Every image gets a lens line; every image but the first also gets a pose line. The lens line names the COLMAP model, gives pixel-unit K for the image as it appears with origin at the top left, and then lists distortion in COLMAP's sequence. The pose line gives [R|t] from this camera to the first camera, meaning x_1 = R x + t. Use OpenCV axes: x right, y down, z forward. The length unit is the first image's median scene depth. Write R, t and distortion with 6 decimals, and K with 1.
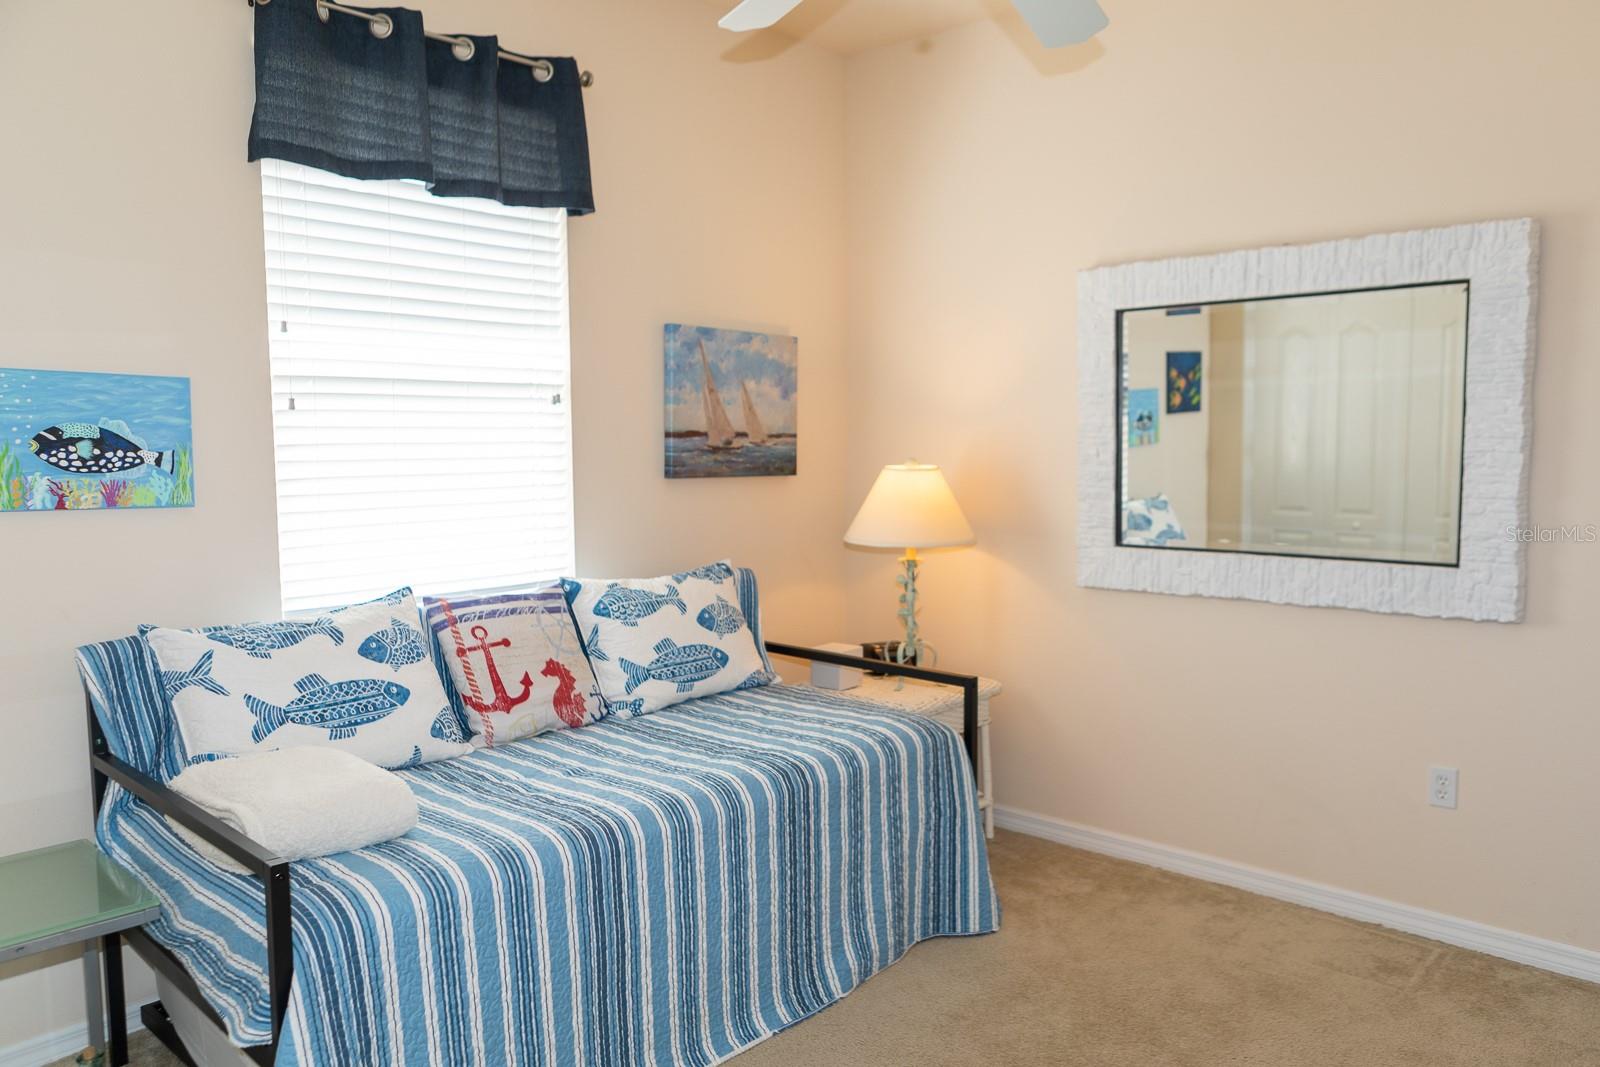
lens RADIAL K [[1138.9, 0, 802.0], [0, 1138.9, 543.2], [0, 0, 1]] dist [-0.007079, 0.006007]
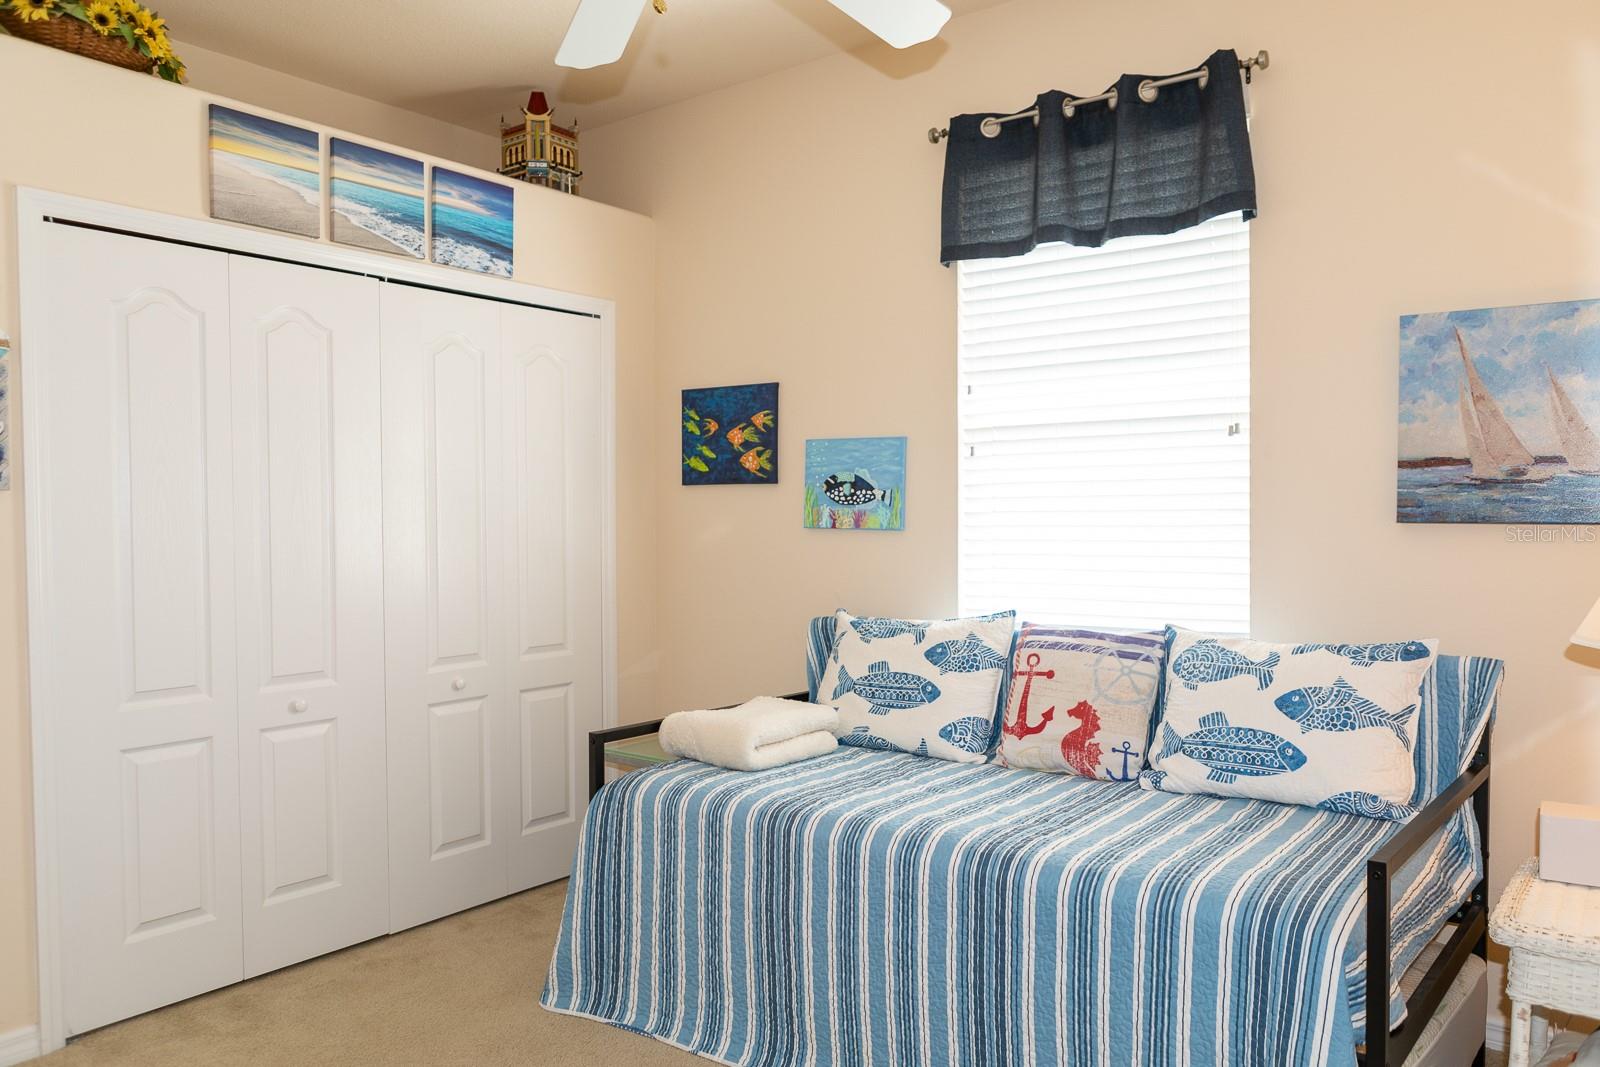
lens RADIAL K [[1164.9, 0, 801.8], [0, 1164.9, 524.6], [0, 0, 1]] dist [0.025608, -0.001868]
pose [[0.097139, 0.008317, -0.995236, 0.655248], [-0.090316, 0.995913, -0.000492, -0.021937], [0.991164, 0.089933, 0.097493, 0.582623]]
